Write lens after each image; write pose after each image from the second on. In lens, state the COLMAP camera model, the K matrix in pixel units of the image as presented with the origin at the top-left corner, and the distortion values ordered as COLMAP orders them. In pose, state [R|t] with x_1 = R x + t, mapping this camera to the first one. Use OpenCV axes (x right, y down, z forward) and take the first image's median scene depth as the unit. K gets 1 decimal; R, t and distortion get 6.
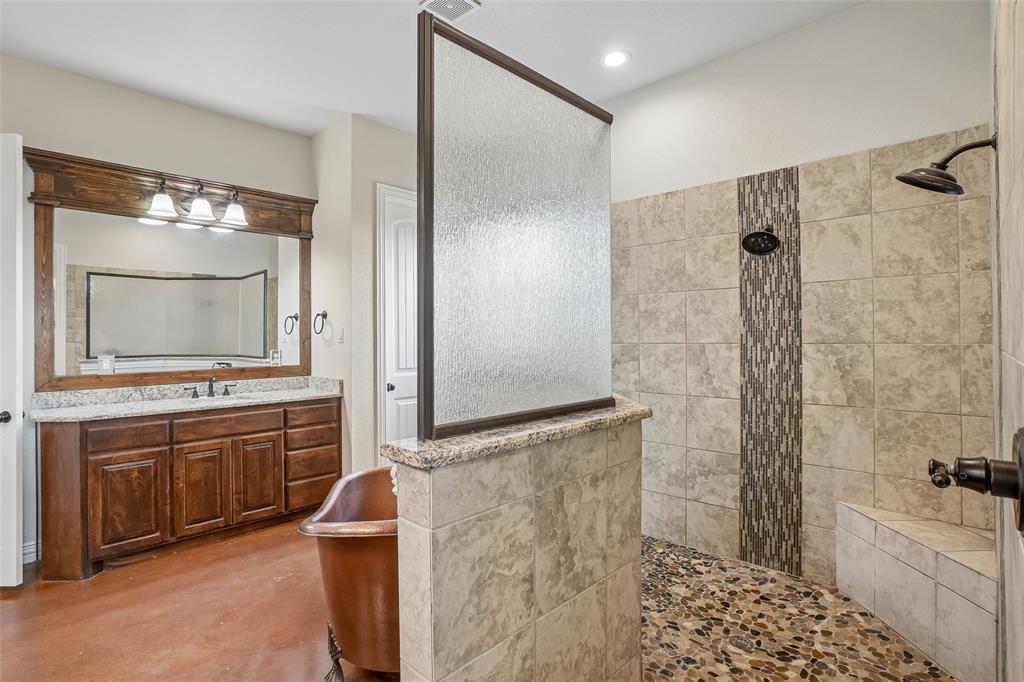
lens RADIAL K [[484.2, 0, 506.7], [0, 484.2, 337.3], [0, 0, 1]] dist [-0.023314, 0.002489]
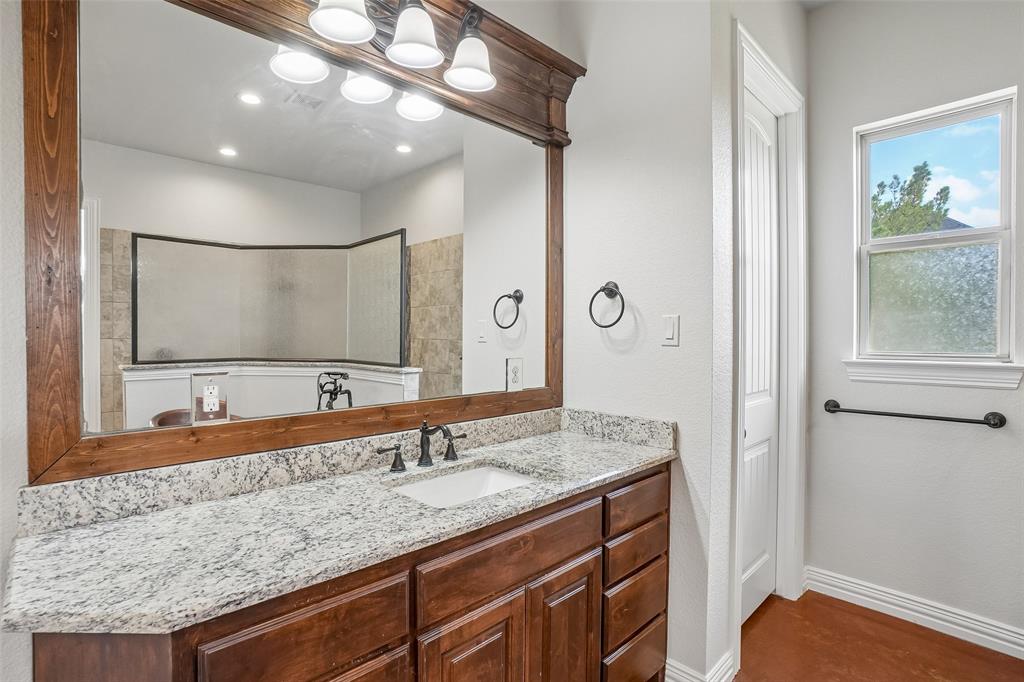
lens RADIAL K [[484.2, 0, 513.9], [0, 484.2, 343.3], [0, 0, 1]] dist [-0.023314, 0.002489]
pose [[0.999587, 0.007631, -0.027716, -0.579759], [-0.007171, 0.999836, 0.016653, 0.001867], [0.027839, -0.016448, 0.999477, 0.611370]]
